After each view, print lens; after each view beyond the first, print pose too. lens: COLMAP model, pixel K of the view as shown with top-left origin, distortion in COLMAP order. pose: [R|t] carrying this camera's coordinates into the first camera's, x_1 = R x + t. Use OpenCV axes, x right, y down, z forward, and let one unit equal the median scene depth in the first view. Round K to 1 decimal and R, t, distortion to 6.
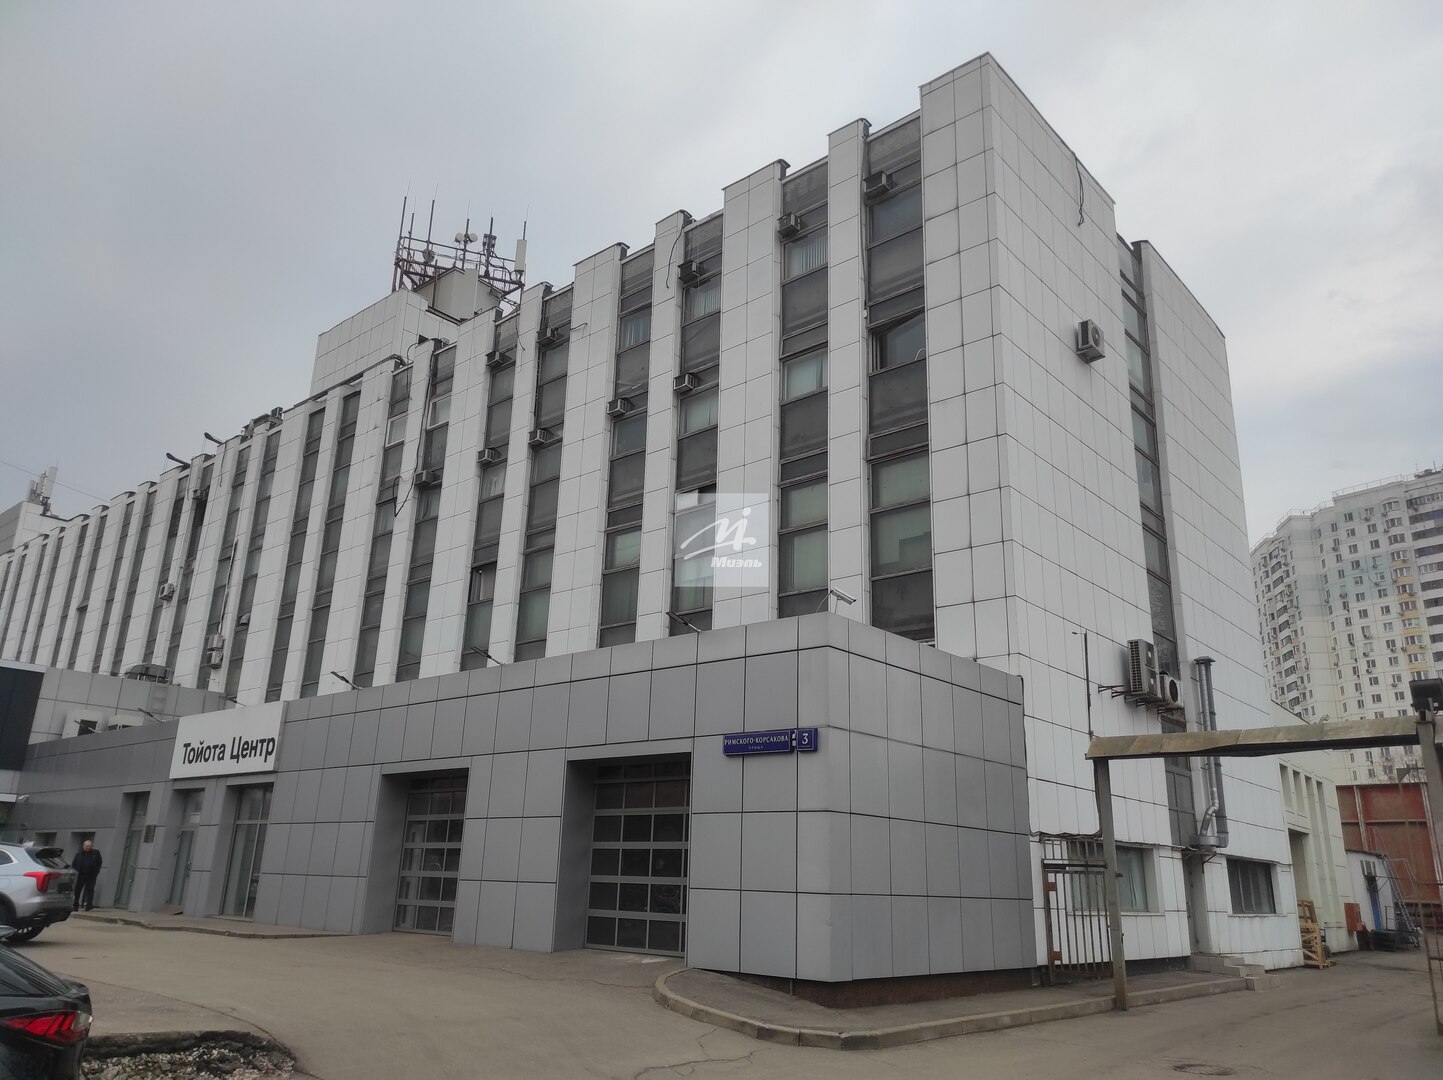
lens RADIAL K [[1056.3, 0, 695.1], [0, 1056.3, 541.7], [0, 0, 1]] dist [0.073189, -0.099773]
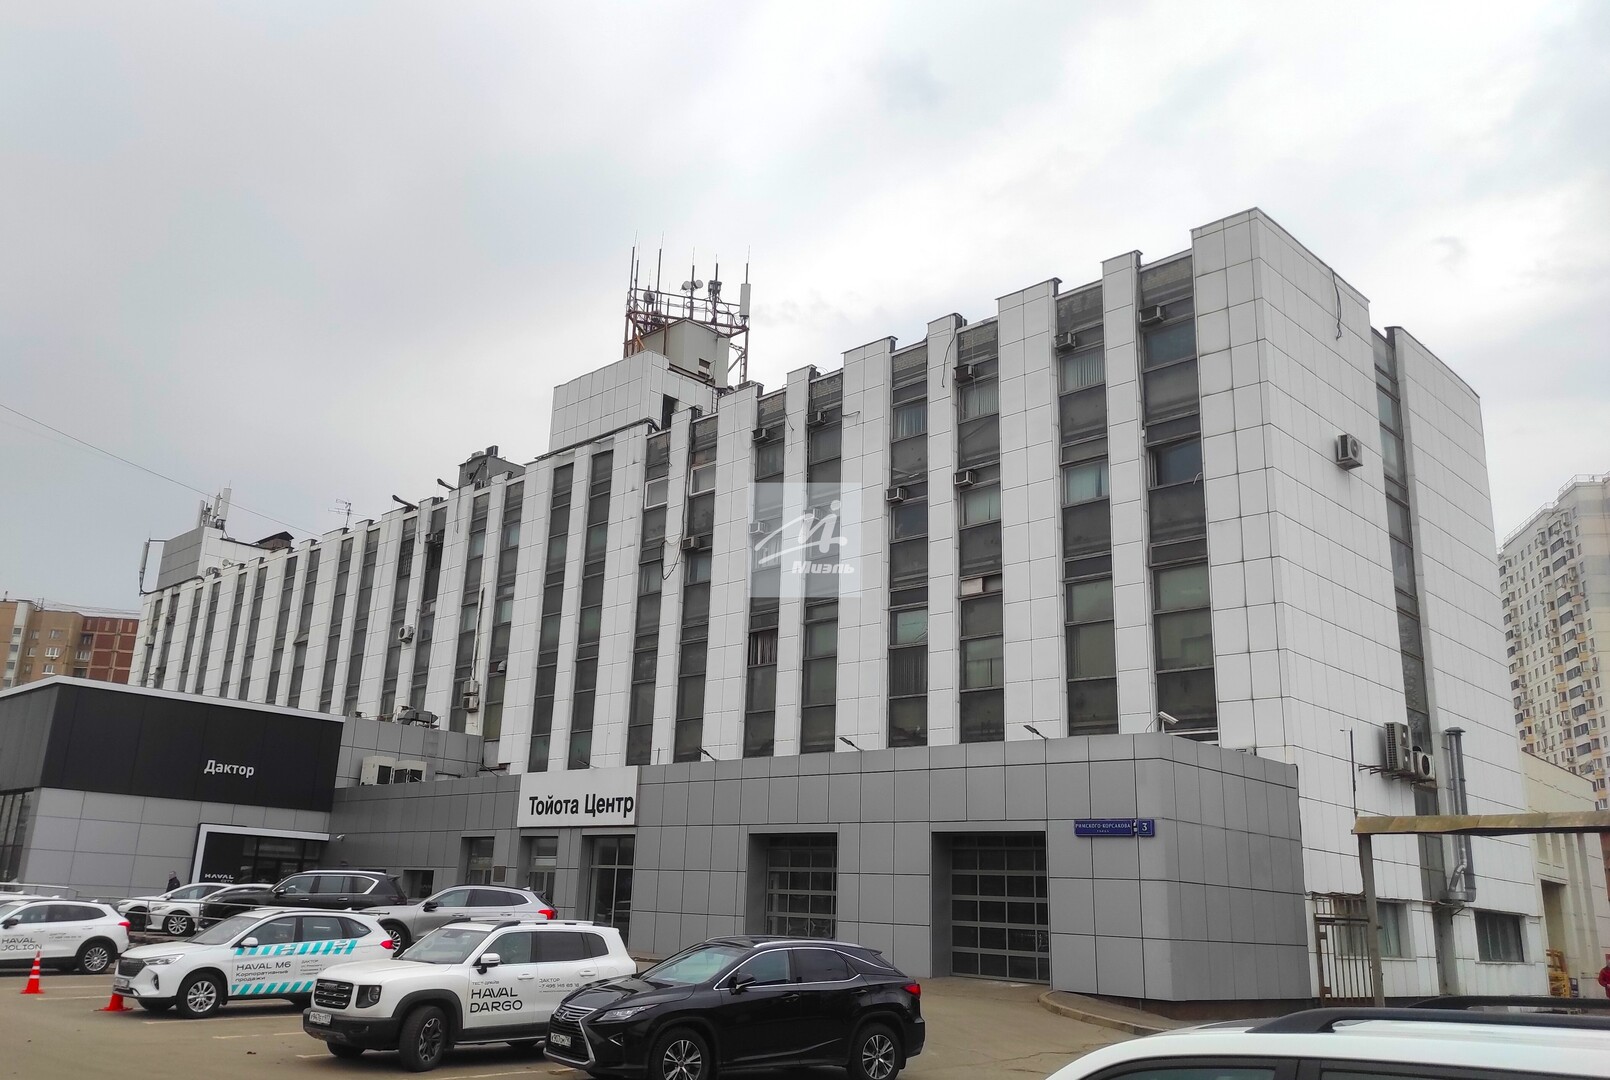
lens RADIAL K [[1285.0, 0, 709.0], [0, 1285.0, 543.3], [0, 0, 1]] dist [0.061920, -0.075143]
pose [[0.996519, -0.009091, -0.082874, -0.174719], [0.011420, 0.999552, 0.027676, -0.129154], [0.082585, -0.028526, 0.996176, -0.389274]]
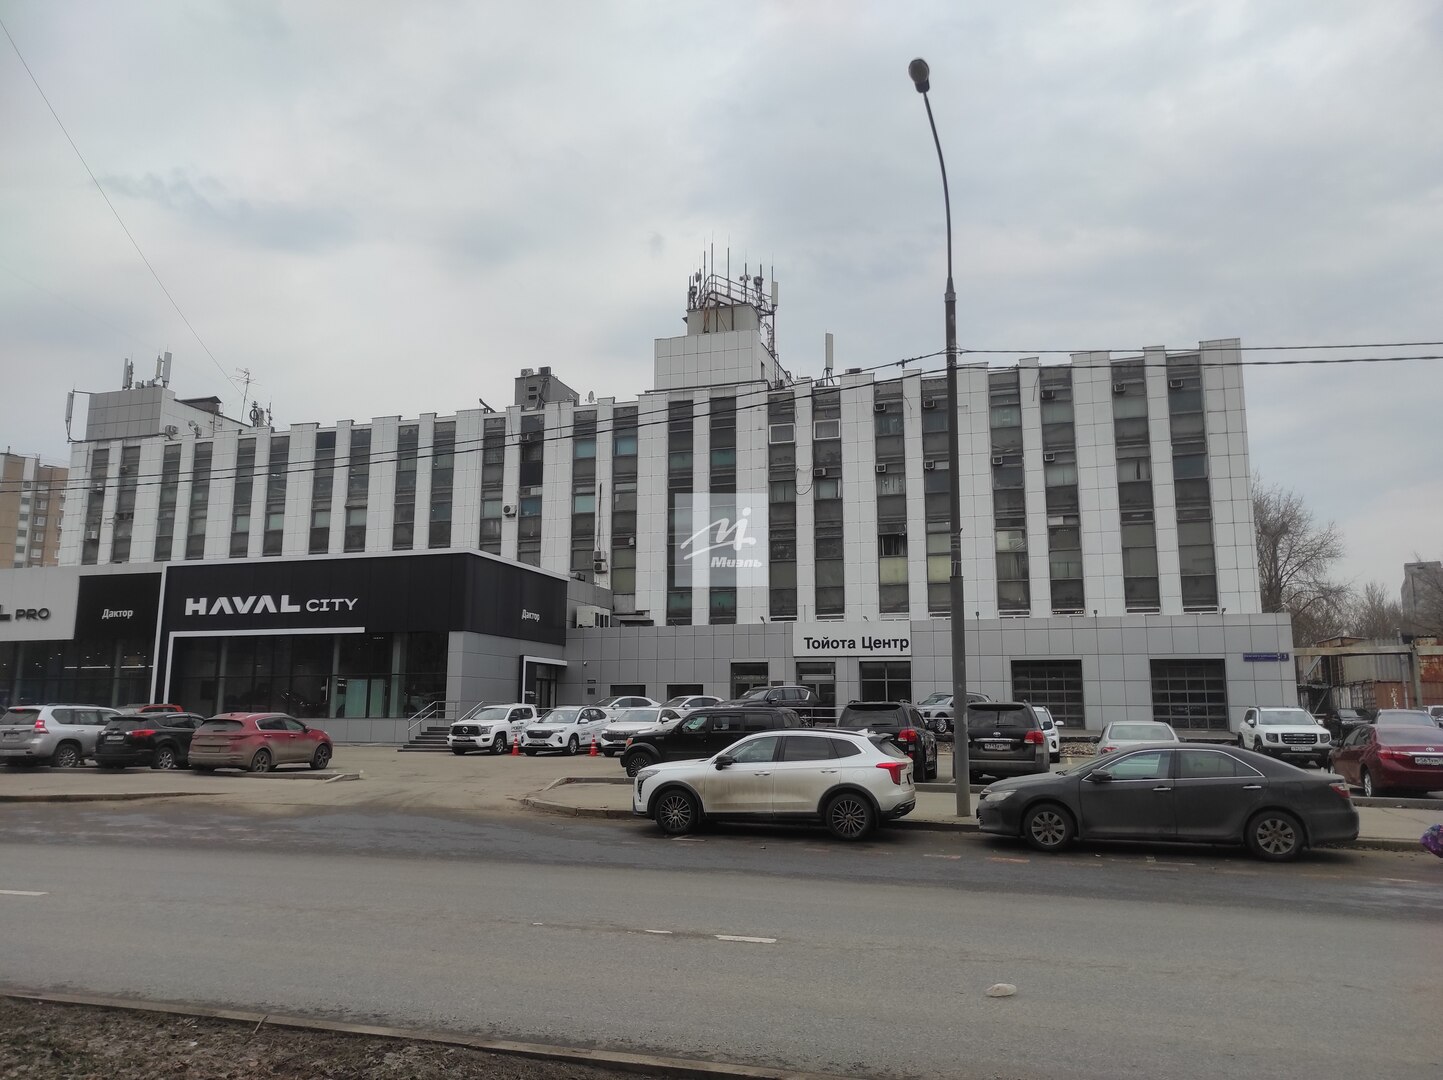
lens RADIAL K [[1056.3, 0, 695.1], [0, 1056.3, 541.7], [0, 0, 1]] dist [0.073189, -0.099773]
pose [[0.920512, 0.037051, 0.388953, -1.428709], [-0.095019, 0.986835, 0.130873, -0.200881], [-0.378984, -0.157428, 0.911914, -0.577111]]
